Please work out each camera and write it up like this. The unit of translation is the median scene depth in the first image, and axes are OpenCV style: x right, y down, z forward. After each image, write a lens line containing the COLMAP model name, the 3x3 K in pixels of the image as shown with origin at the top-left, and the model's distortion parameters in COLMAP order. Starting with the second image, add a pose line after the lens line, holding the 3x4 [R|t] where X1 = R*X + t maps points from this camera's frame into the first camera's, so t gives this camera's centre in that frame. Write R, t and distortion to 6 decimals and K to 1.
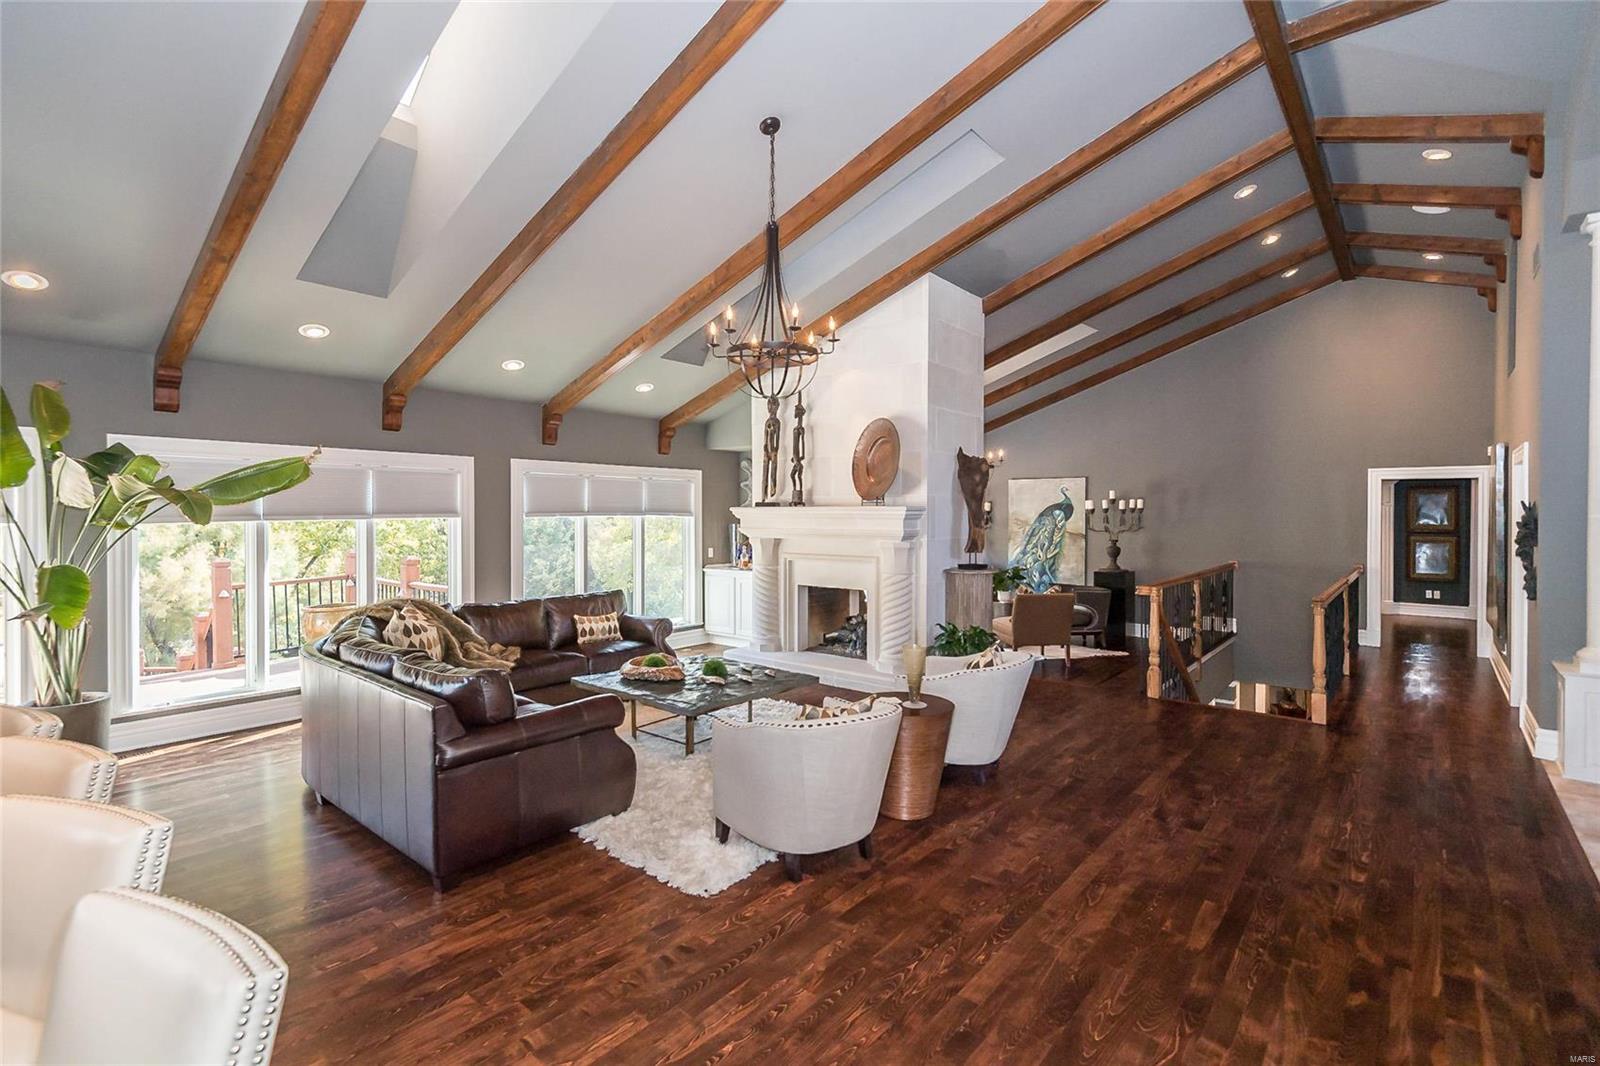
lens RADIAL K [[742.1, 0, 784.7], [0, 742.1, 519.3], [0, 0, 1]] dist [0.027455, -0.005096]
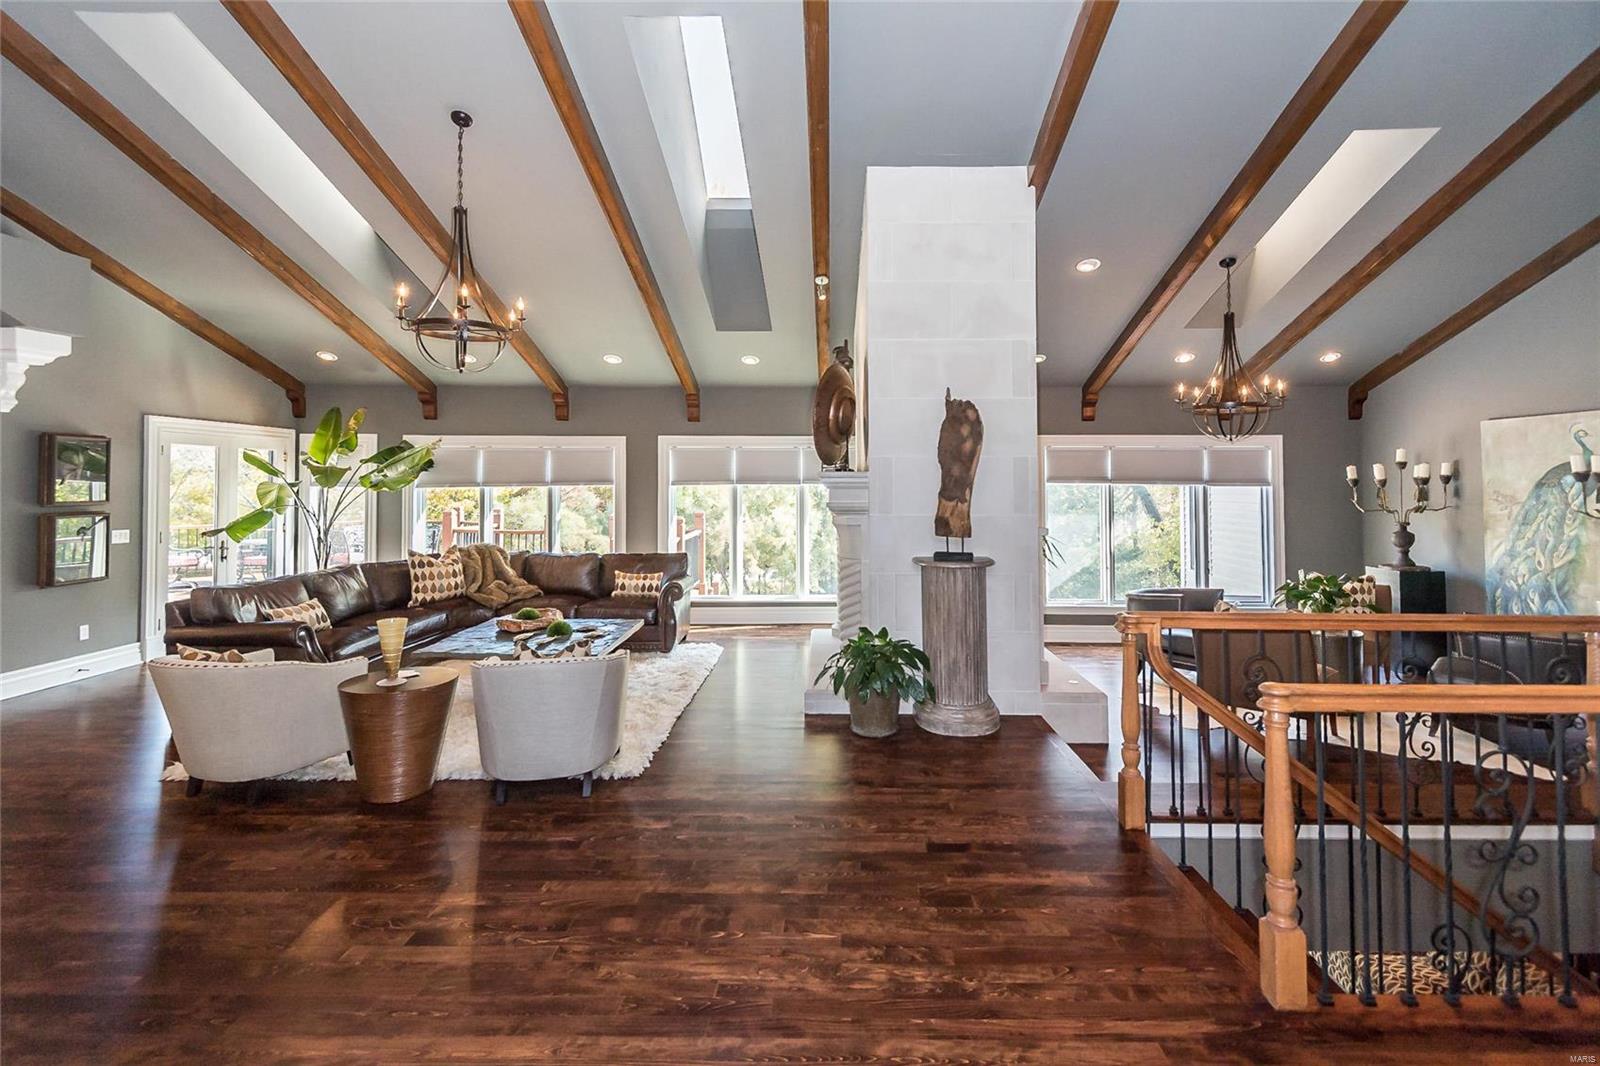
lens RADIAL K [[742.1, 0, 819.3], [0, 742.1, 484.9], [0, 0, 1]] dist [0.027455, -0.005096]
pose [[0.628575, -0.000573, -0.777749, 1.044040], [-0.006688, 0.999959, -0.006141, 0.002580], [0.777720, 0.009061, 0.628545, 0.681259]]
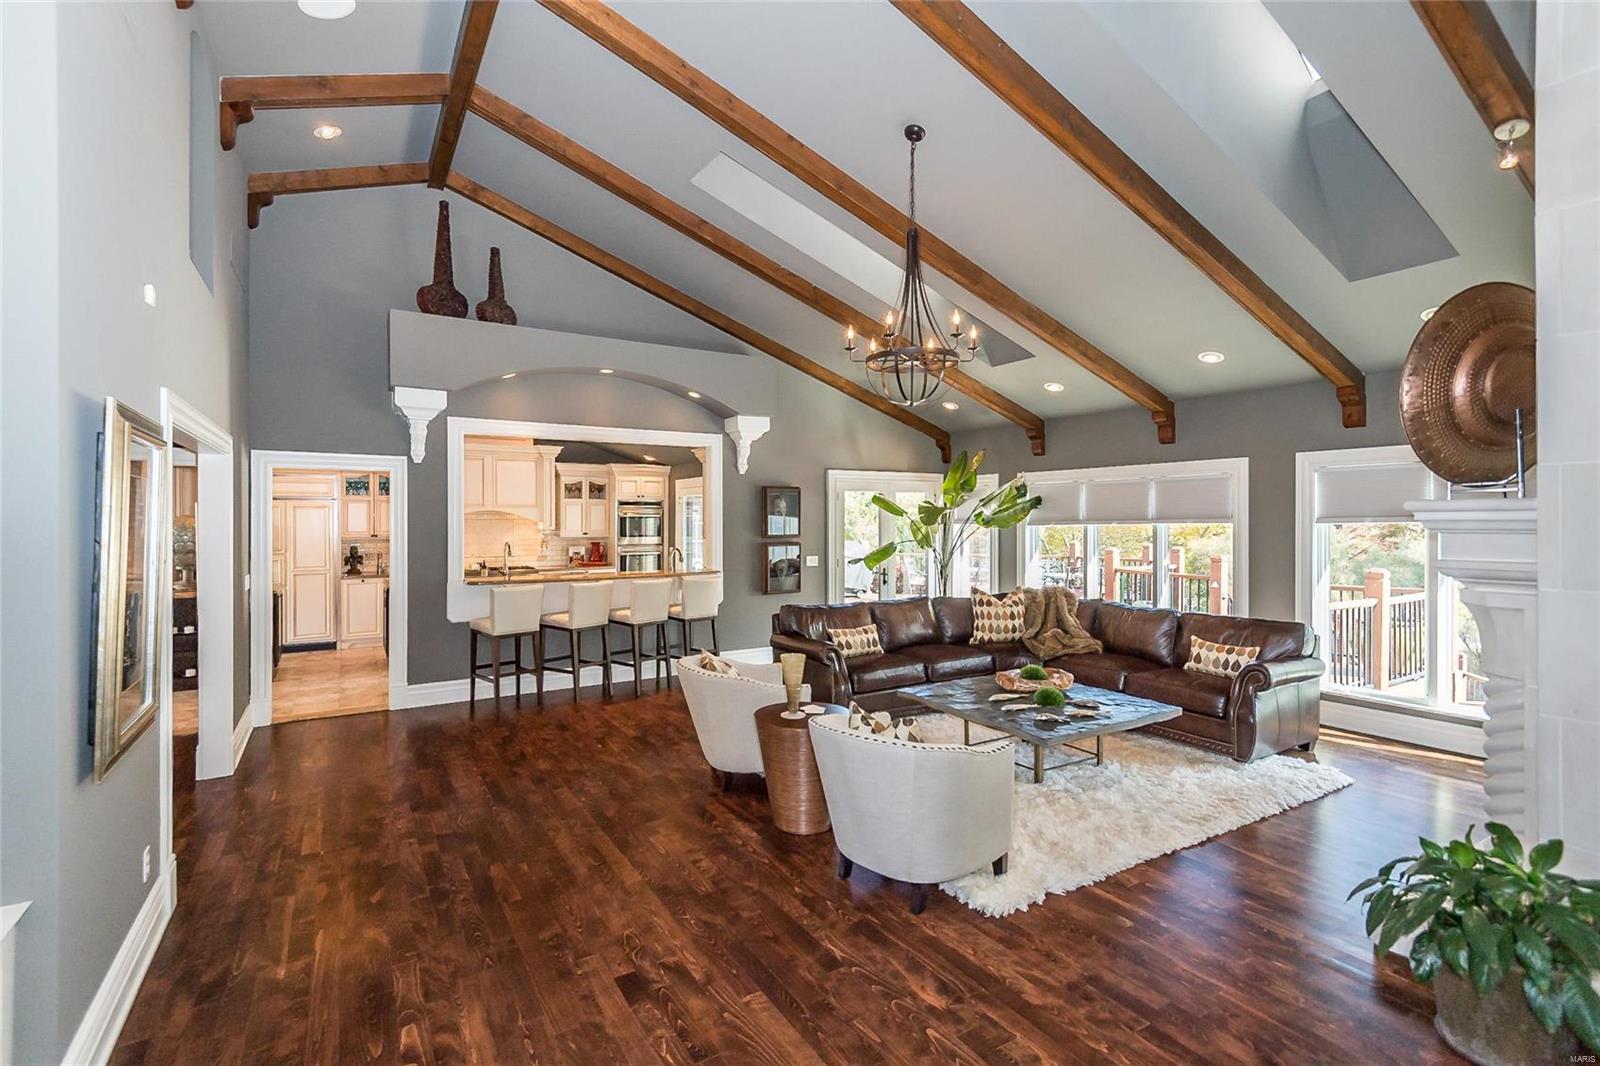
lens RADIAL K [[742.1, 0, 784.2], [0, 742.1, 526.2], [0, 0, 1]] dist [0.027455, -0.005096]
pose [[-0.326507, 0.005951, -0.945176, 0.910559], [-0.009173, 0.999913, 0.009465, -0.004201], [0.945150, 0.011761, -0.326424, 1.083664]]
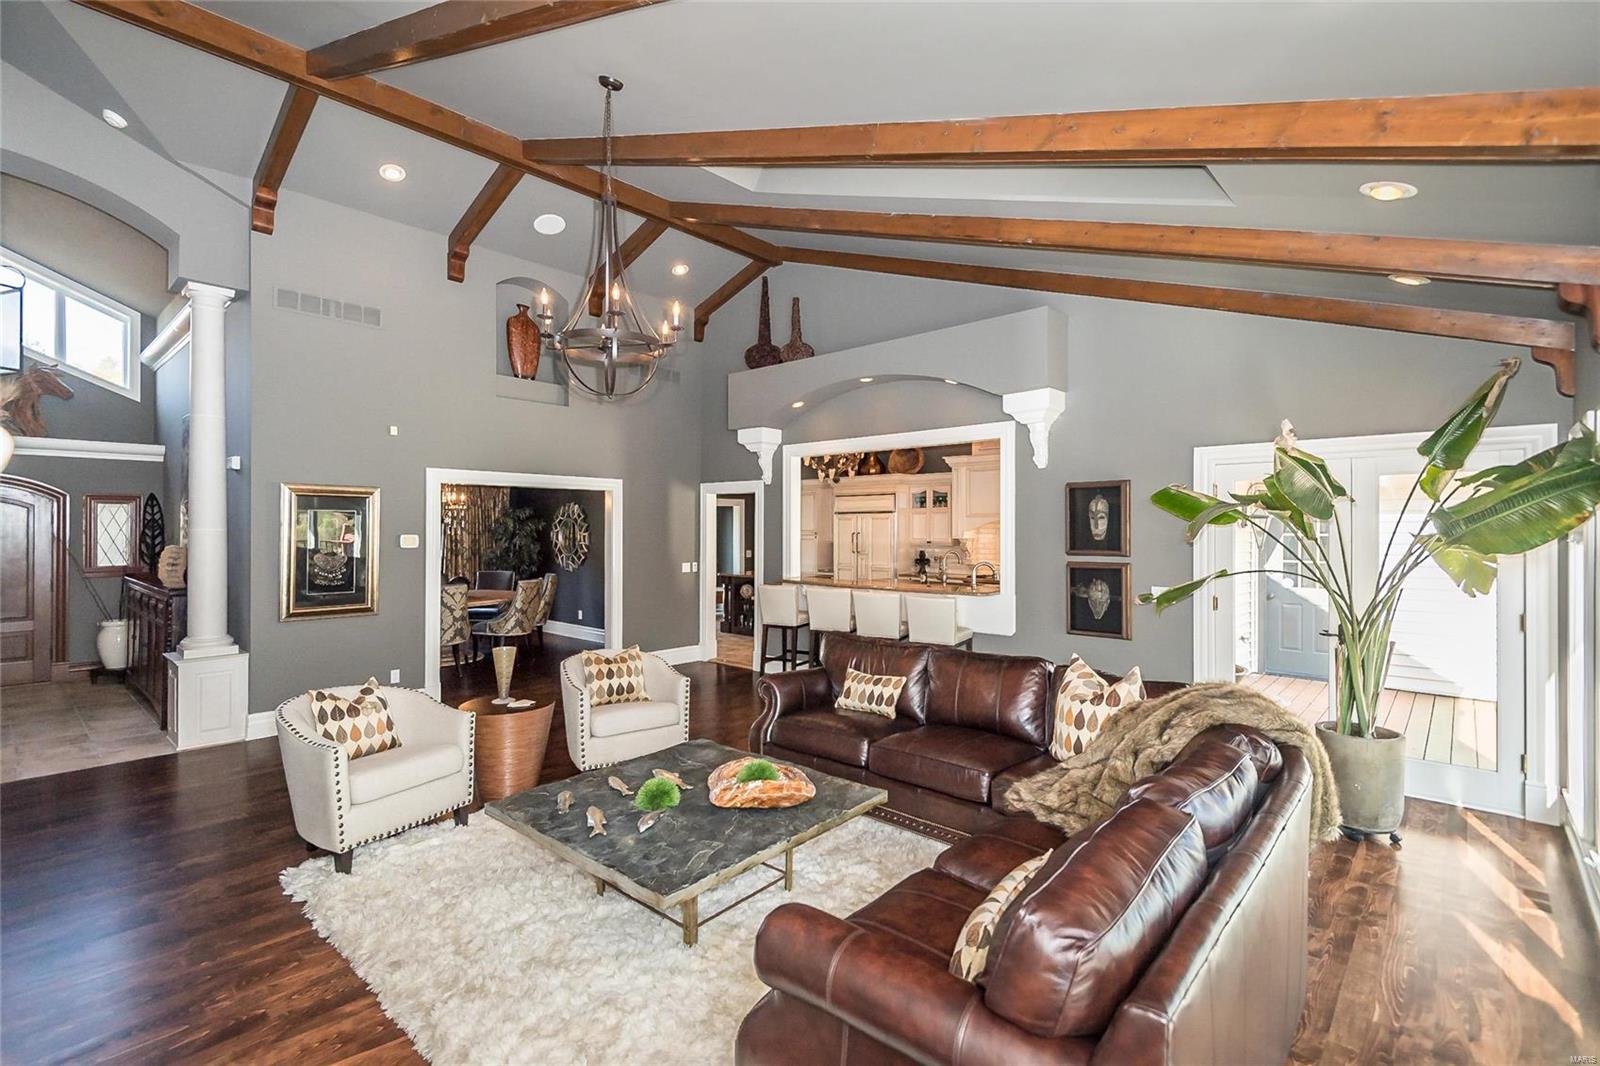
lens RADIAL K [[742.1, 0, 788.9], [0, 742.1, 532.0], [0, 0, 1]] dist [0.027455, -0.005096]
pose [[-0.999422, -0.001059, 0.033972, -0.270648], [-0.000679, 0.999937, 0.011210, -0.008596], [-0.033982, 0.011180, -0.999360, 1.756495]]
